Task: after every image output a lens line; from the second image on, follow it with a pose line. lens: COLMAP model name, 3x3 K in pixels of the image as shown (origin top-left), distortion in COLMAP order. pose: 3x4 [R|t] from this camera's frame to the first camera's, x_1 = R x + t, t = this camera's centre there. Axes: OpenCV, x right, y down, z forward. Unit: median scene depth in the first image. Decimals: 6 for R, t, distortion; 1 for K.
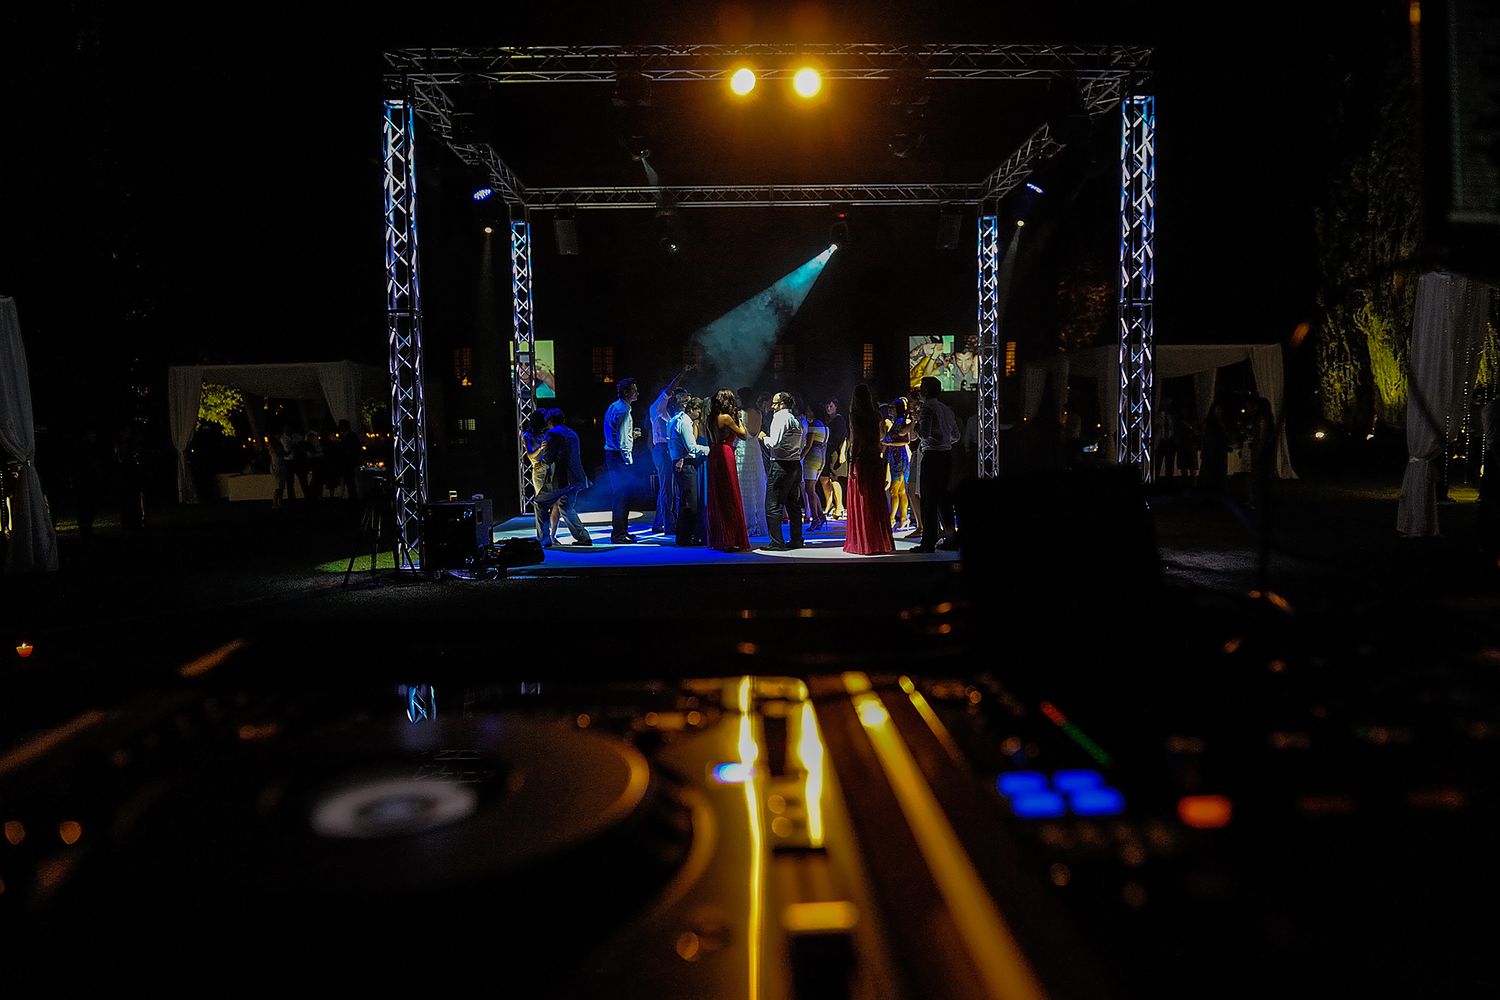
lens RADIAL K [[1160.9, 0, 753.5], [0, 1160.9, 503.5], [0, 0, 1]] dist [-0.042900, -0.001574]
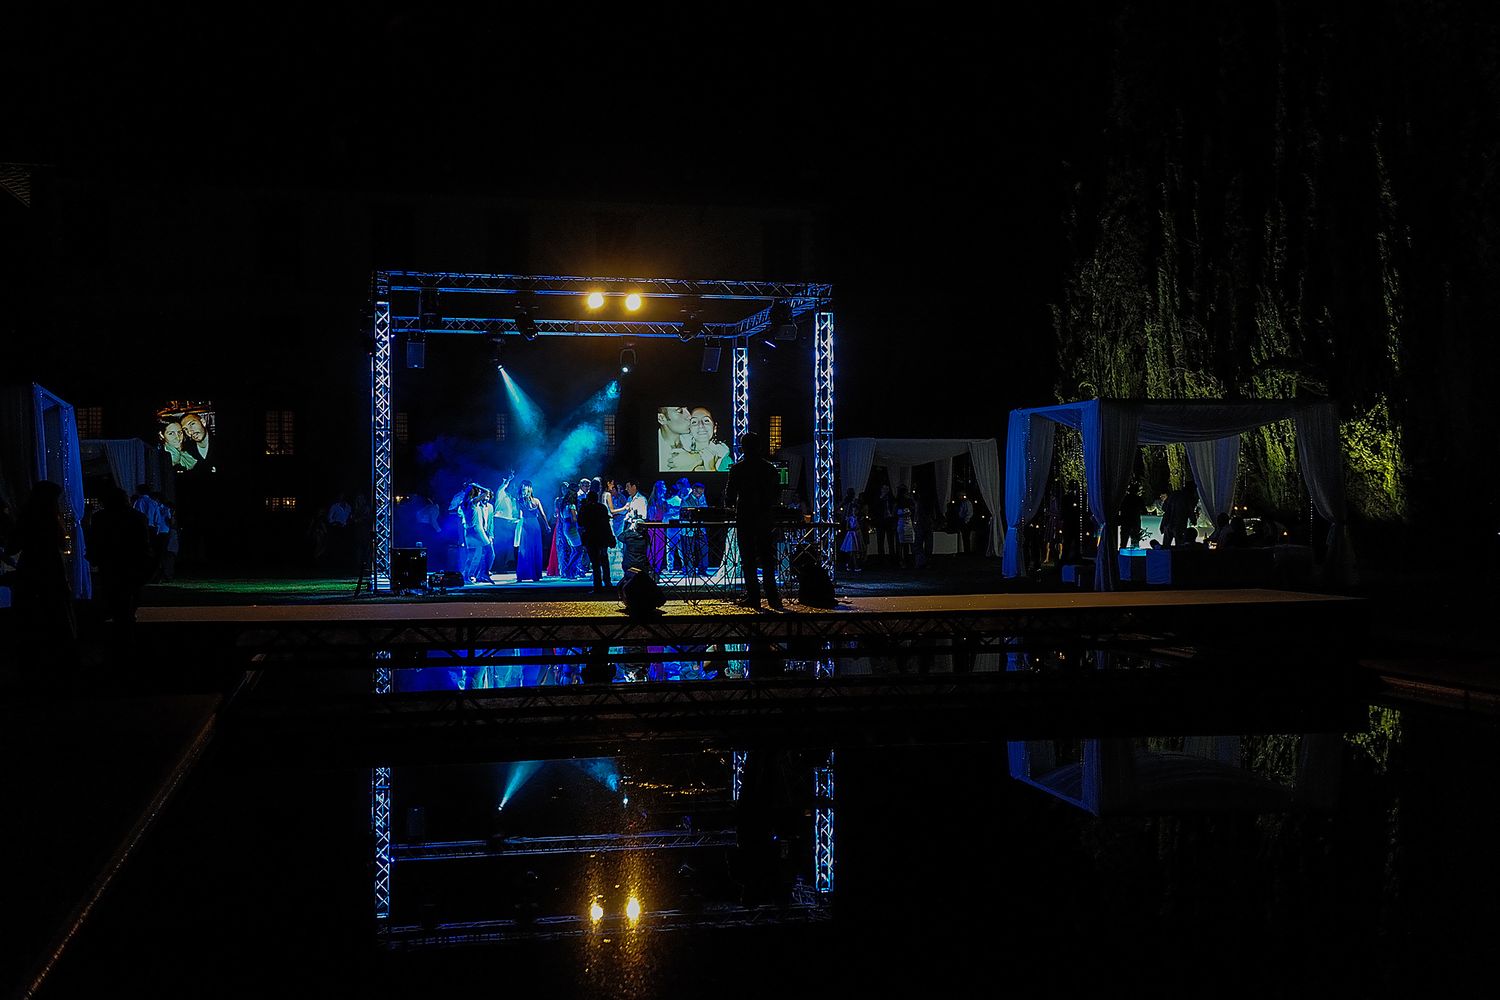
lens RADIAL K [[1626.7, 0, 750.2], [0, 1626.7, 499.2], [0, 0, 1]] dist [-0.002176, 0.000000]
pose [[0.980440, 0.010826, 0.196521, -0.149268], [0.004153, 0.997126, -0.075653, 0.064665], [-0.196775, 0.074990, 0.977577, -0.803300]]
